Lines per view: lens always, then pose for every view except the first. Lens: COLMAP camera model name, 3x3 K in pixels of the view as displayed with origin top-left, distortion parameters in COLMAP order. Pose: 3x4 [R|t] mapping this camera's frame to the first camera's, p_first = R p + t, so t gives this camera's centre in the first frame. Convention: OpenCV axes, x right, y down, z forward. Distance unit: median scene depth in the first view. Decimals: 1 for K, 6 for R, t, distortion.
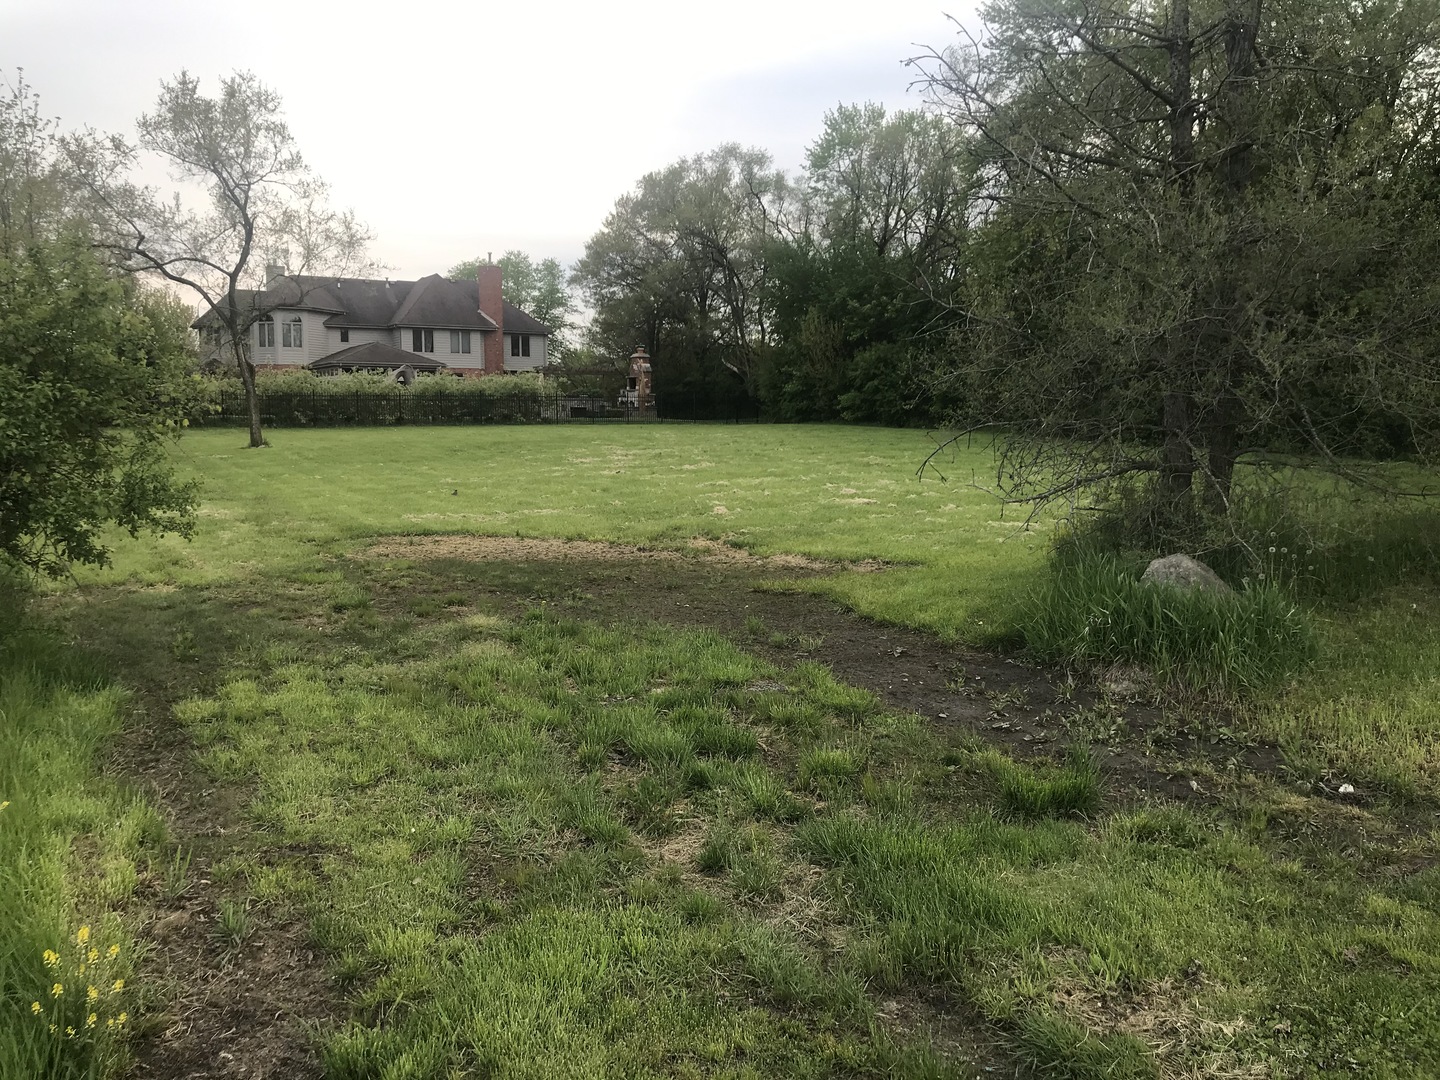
lens RADIAL K [[1151.9, 0, 720.0], [0, 1151.9, 540.0], [0, 0, 1]] dist [0.113898, -0.007984]
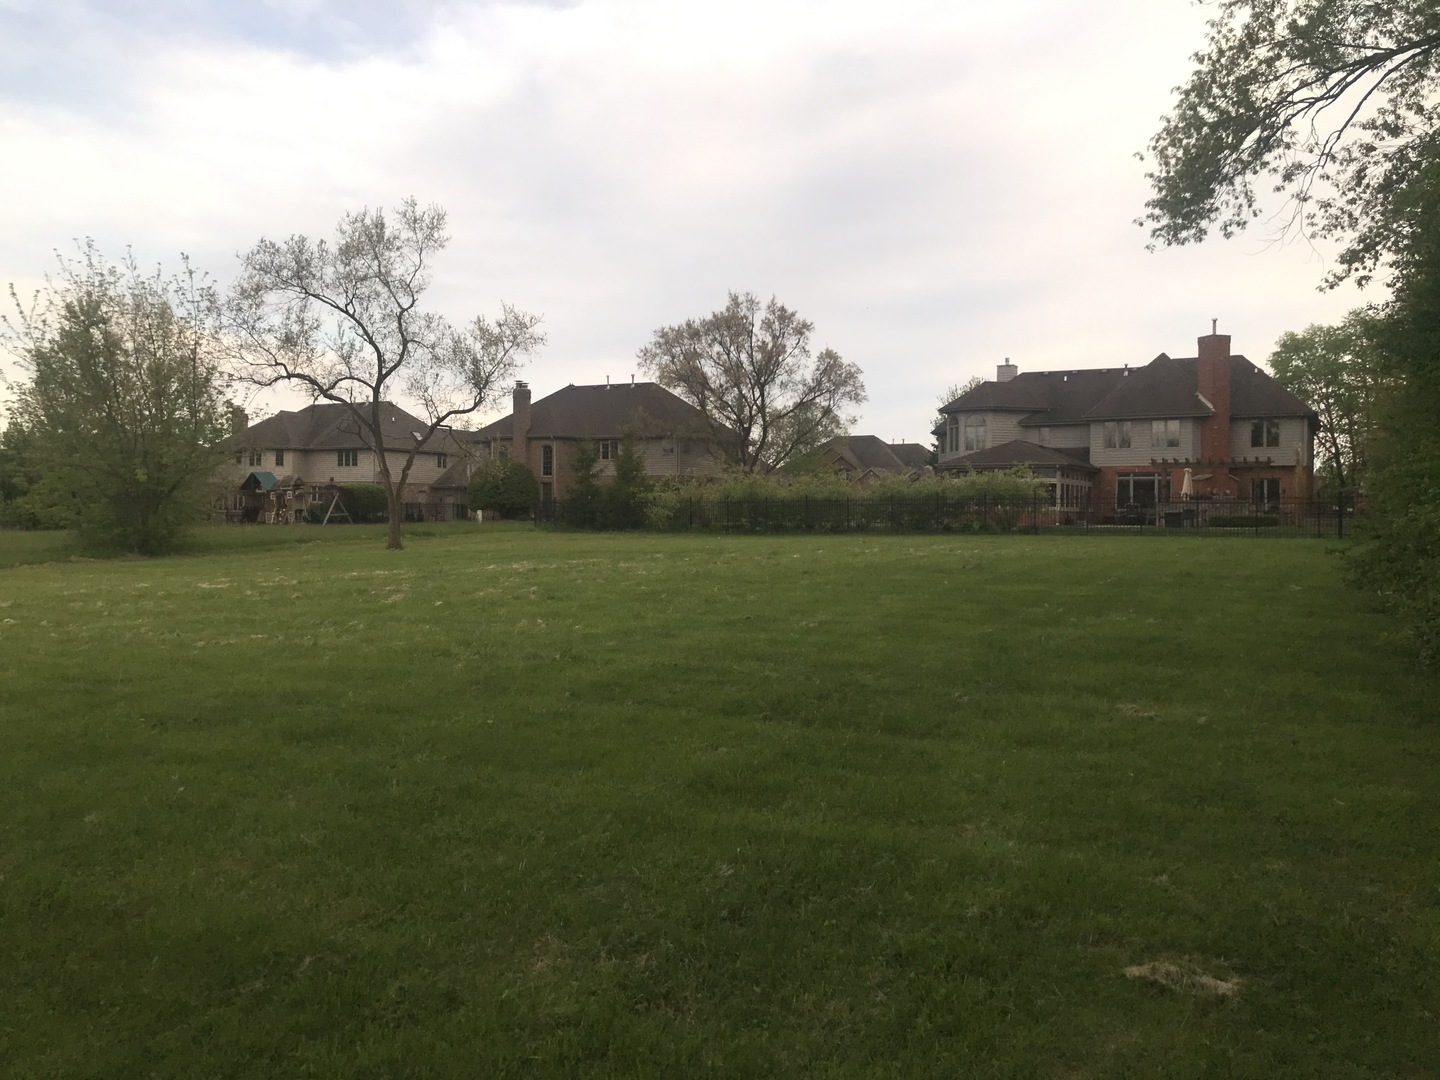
lens RADIAL K [[1151.9, 0, 720.0], [0, 1151.9, 540.0], [0, 0, 1]] dist [0.113898, -0.007984]
pose [[0.548864, 0.036707, -0.835105, 0.447519], [-0.109514, 0.993582, -0.028305, -0.065519], [0.828707, 0.106991, 0.549362, 0.487887]]
